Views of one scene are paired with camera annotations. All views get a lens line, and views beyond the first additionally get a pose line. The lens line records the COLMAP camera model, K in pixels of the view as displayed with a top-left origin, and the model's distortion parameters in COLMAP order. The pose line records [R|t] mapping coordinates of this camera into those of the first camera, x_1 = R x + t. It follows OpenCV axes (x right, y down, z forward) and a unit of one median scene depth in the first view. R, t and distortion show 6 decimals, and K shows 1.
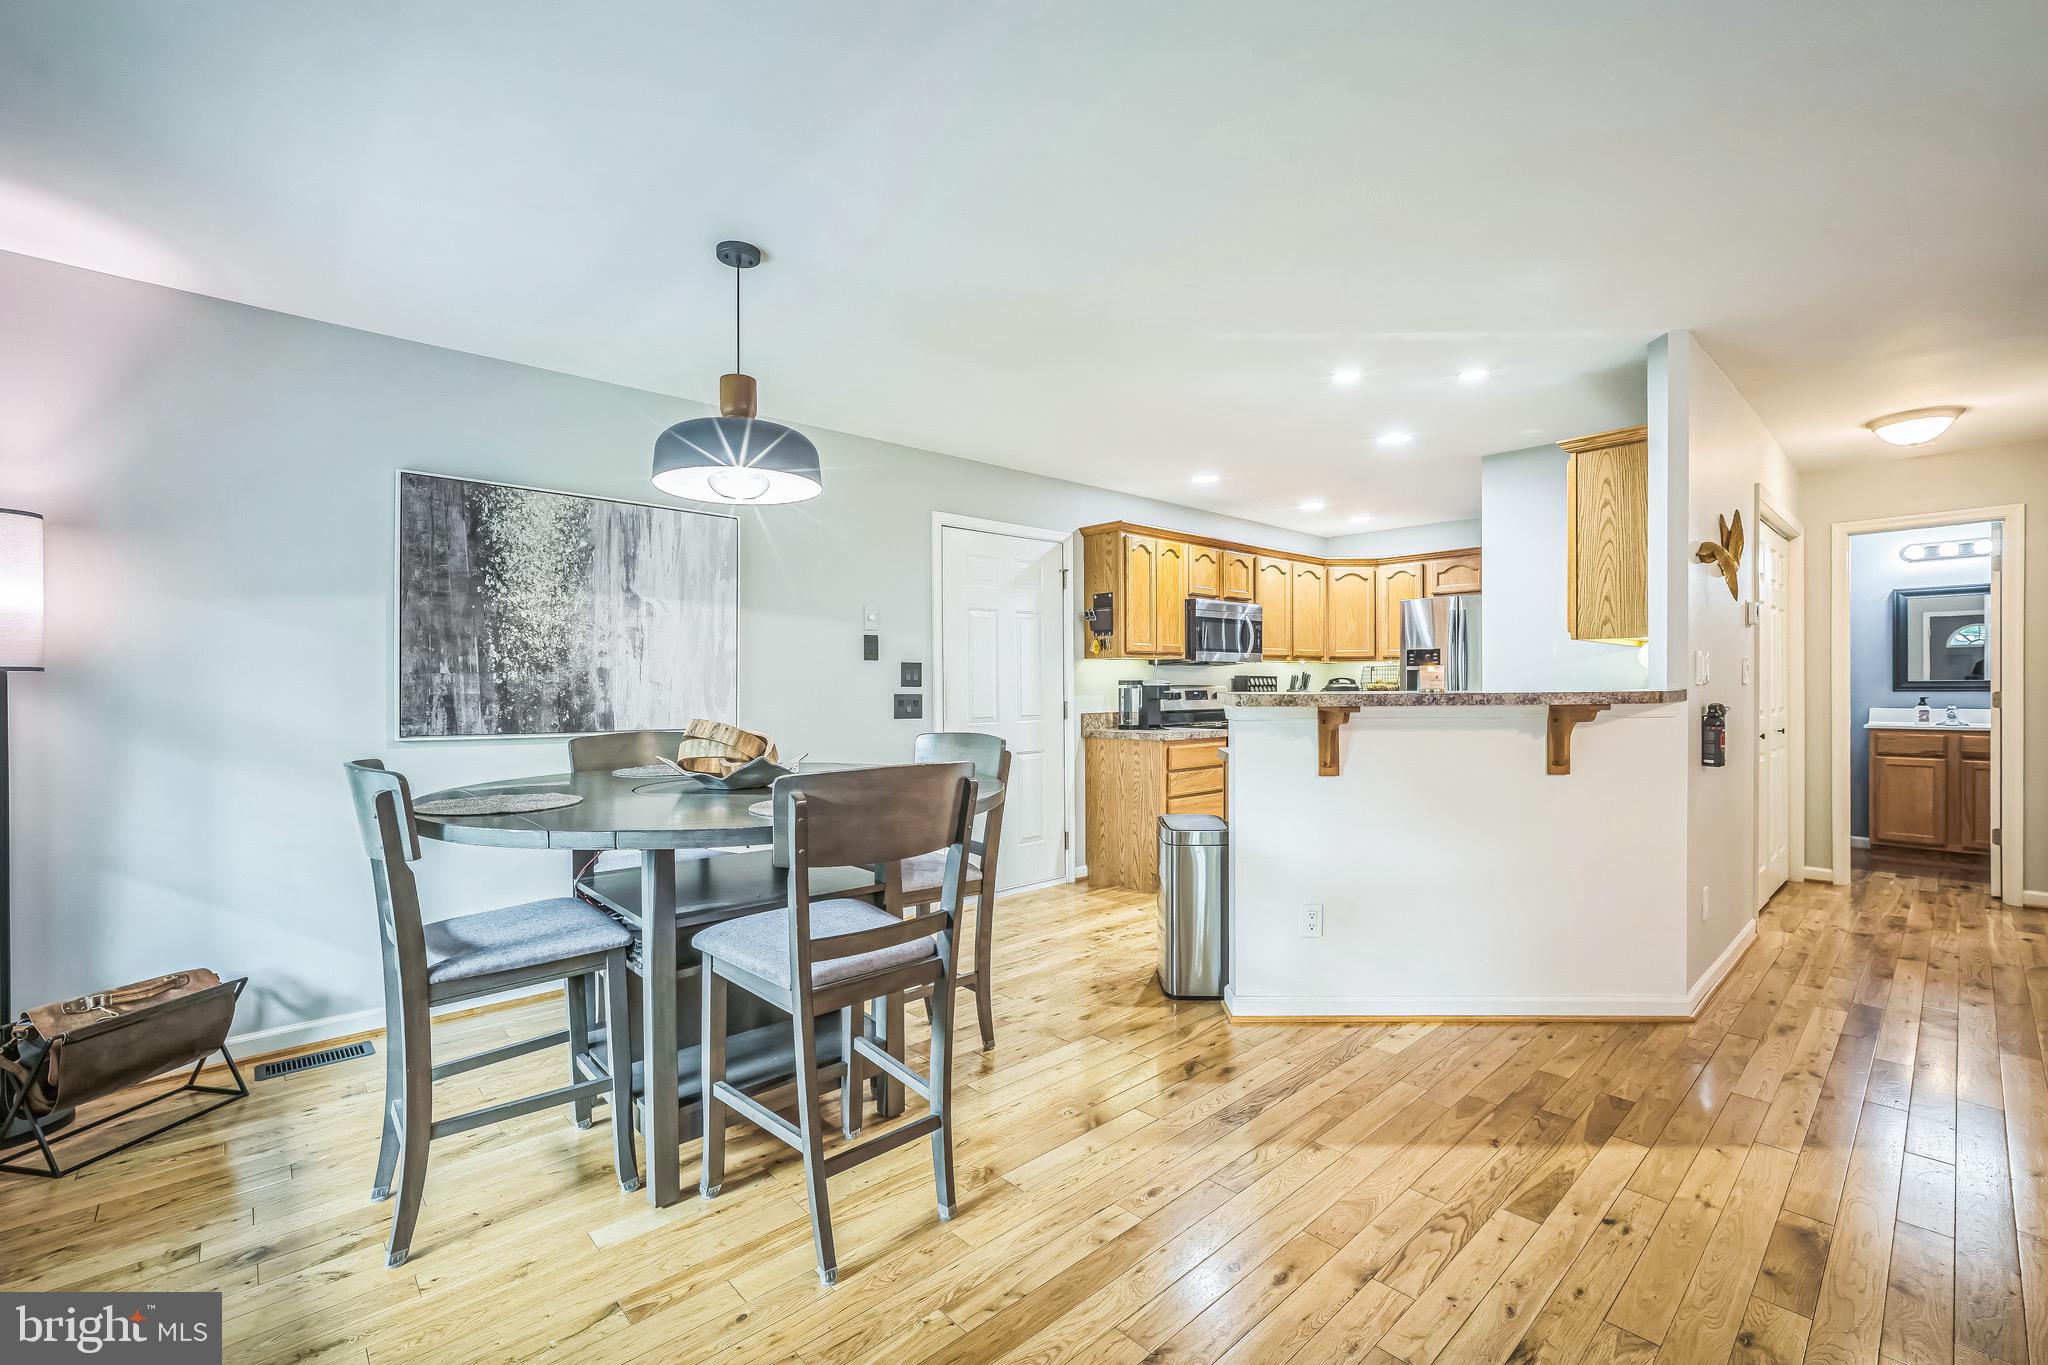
lens RADIAL K [[887.6, 0, 1028.5], [0, 887.6, 684.8], [0, 0, 1]] dist [-0.017747, 0.008828]
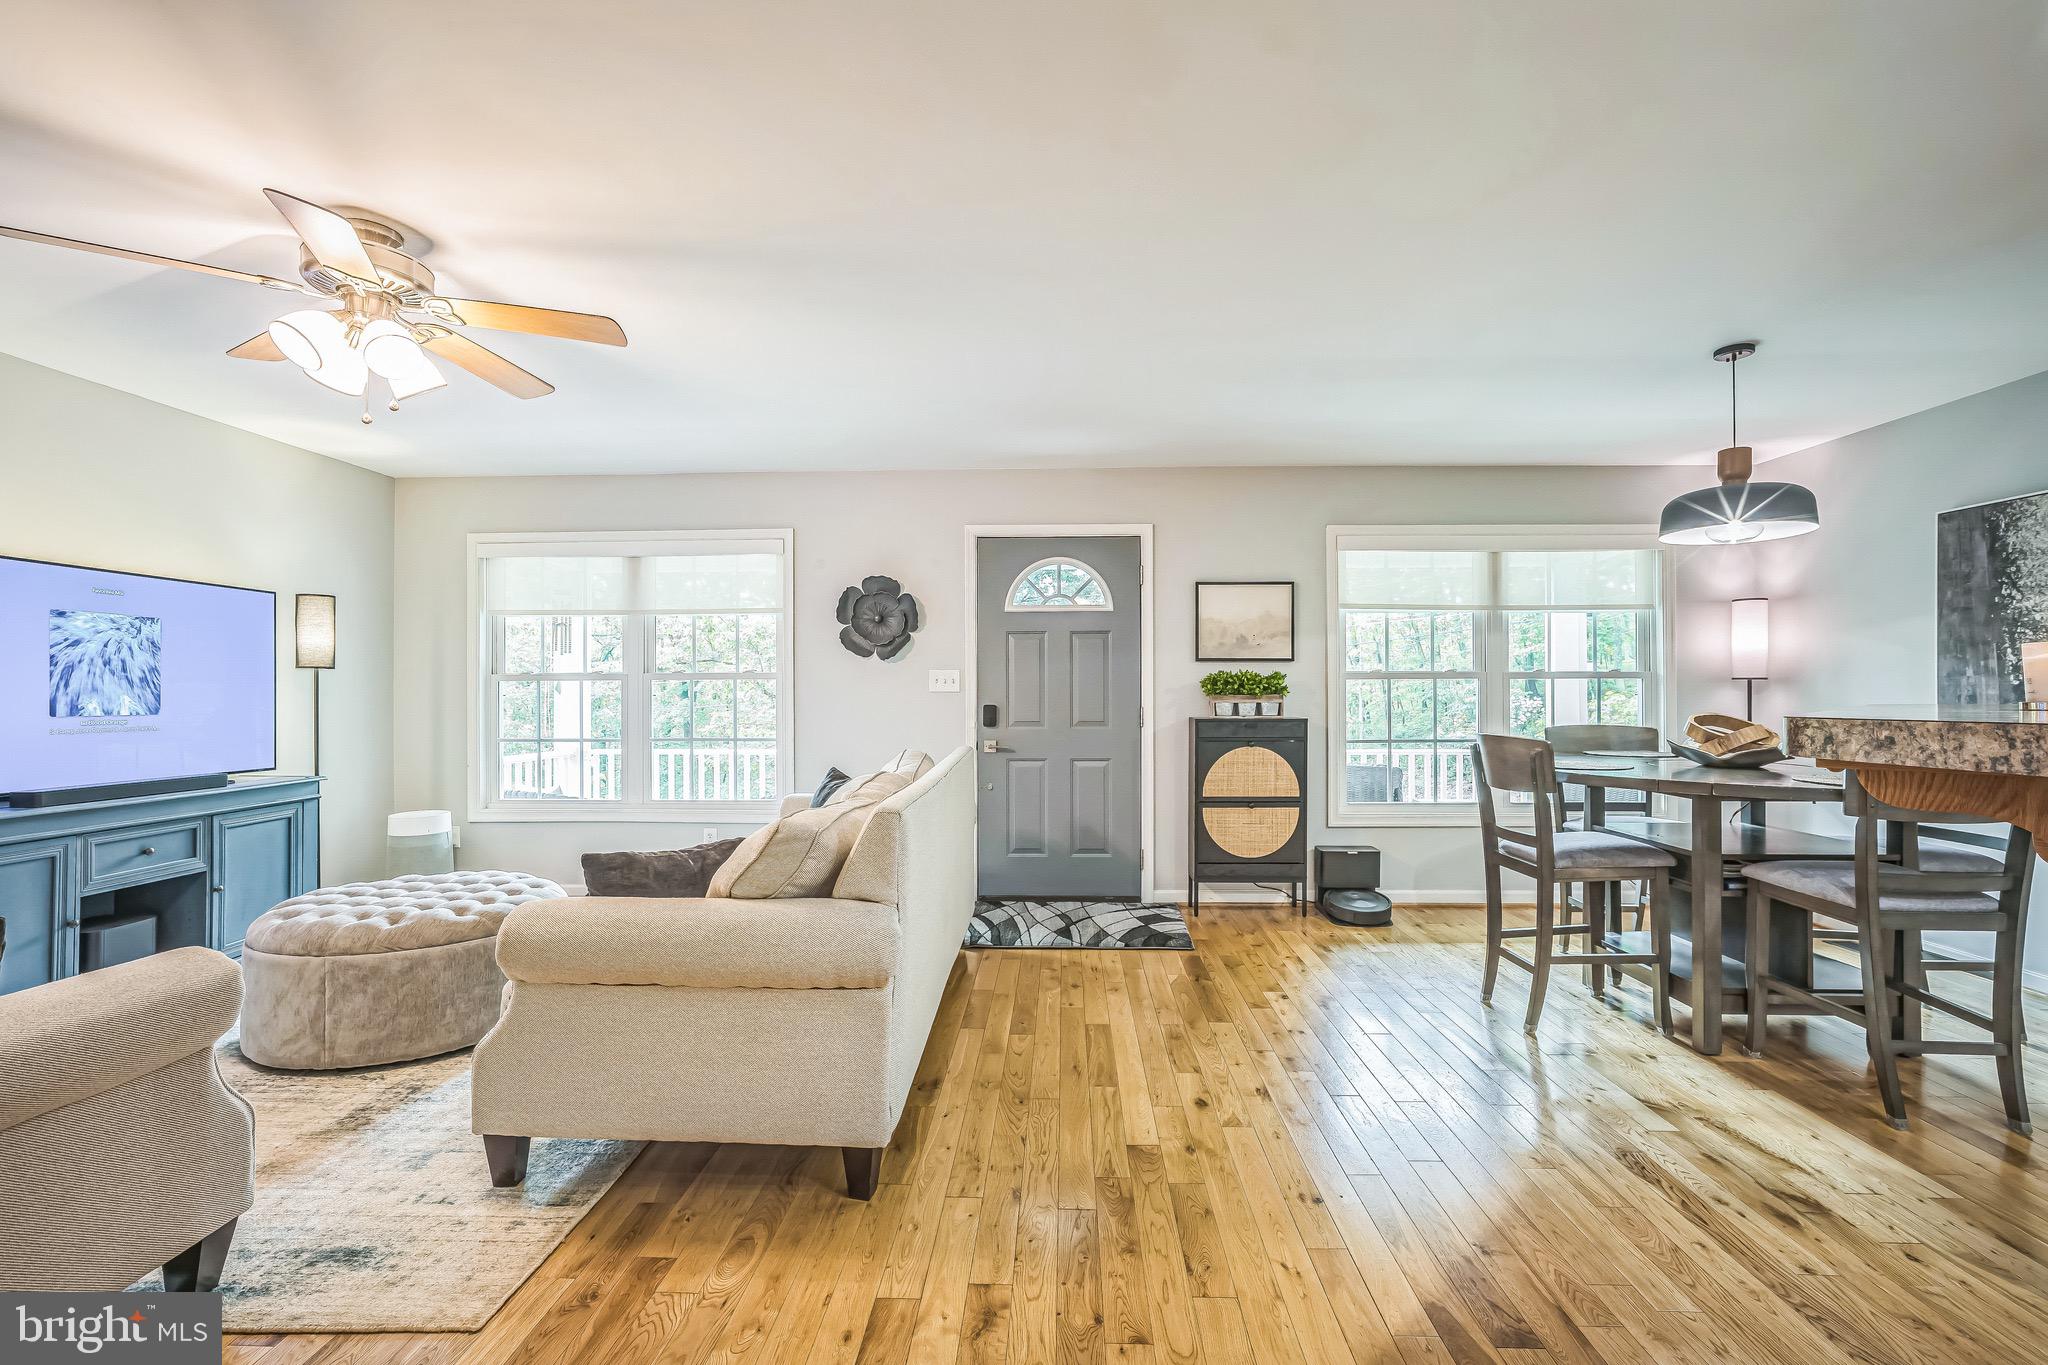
lens RADIAL K [[887.6, 0, 1026.8], [0, 887.6, 685.0], [0, 0, 1]] dist [-0.017747, 0.008828]
pose [[-0.712002, 0.001120, -0.702177, 1.002918], [0.005121, 0.999980, -0.003598, -0.003168], [0.702159, -0.006157, -0.711993, 0.919261]]
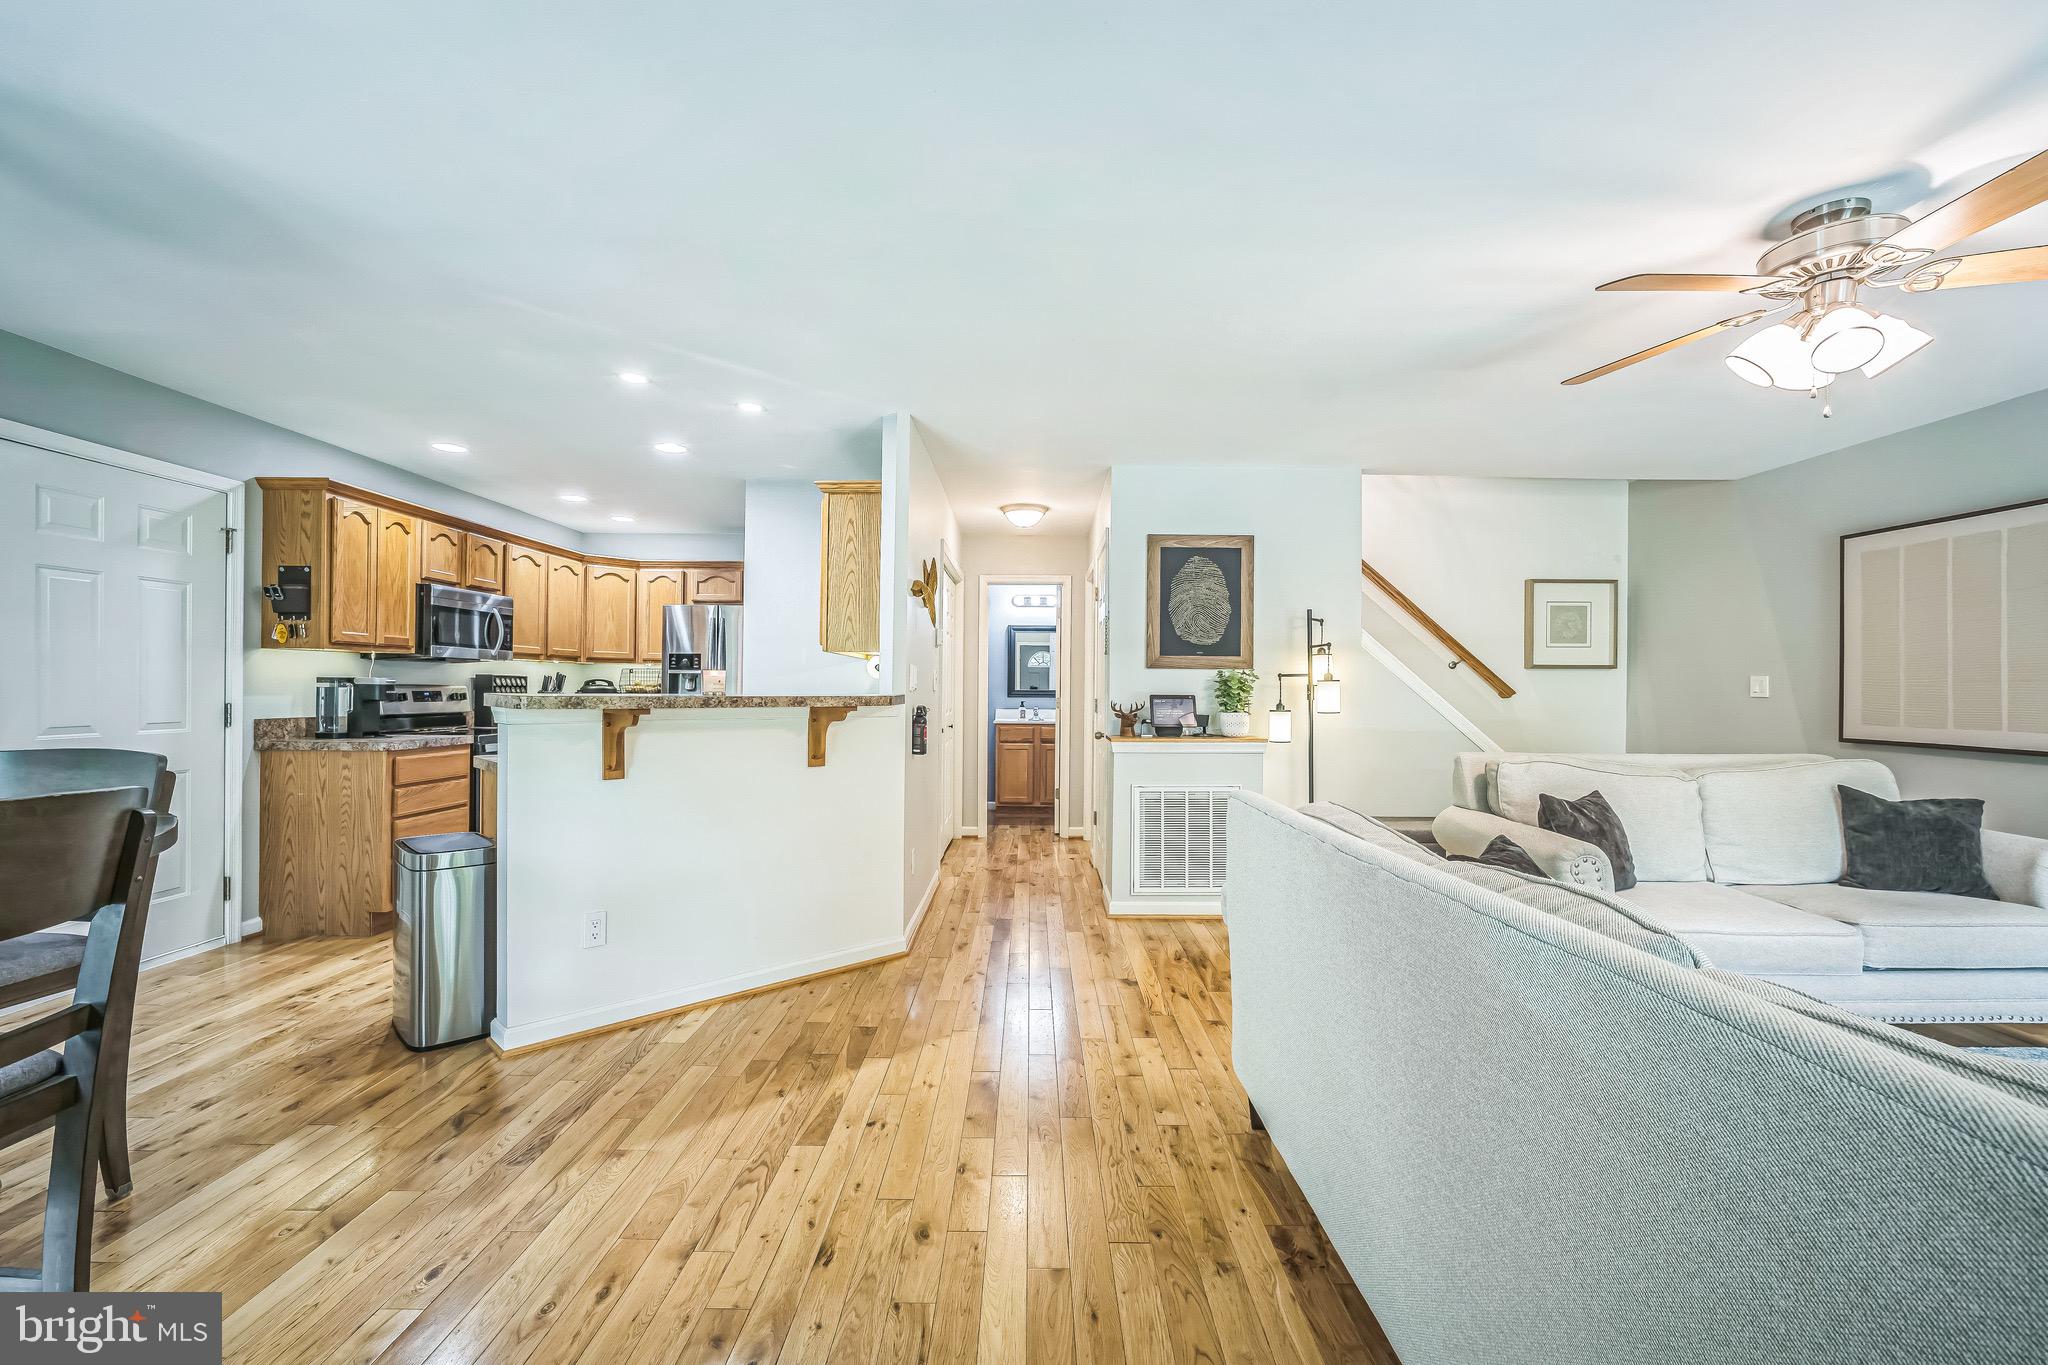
lens RADIAL K [[887.6, 0, 1031.0], [0, 887.6, 679.4], [0, 0, 1]] dist [-0.017747, 0.008828]
pose [[0.681367, 0.020975, 0.731641, -0.066819], [-0.014177, 0.999780, -0.015459, 0.000486], [-0.731804, 0.000161, 0.681515, -0.007206]]
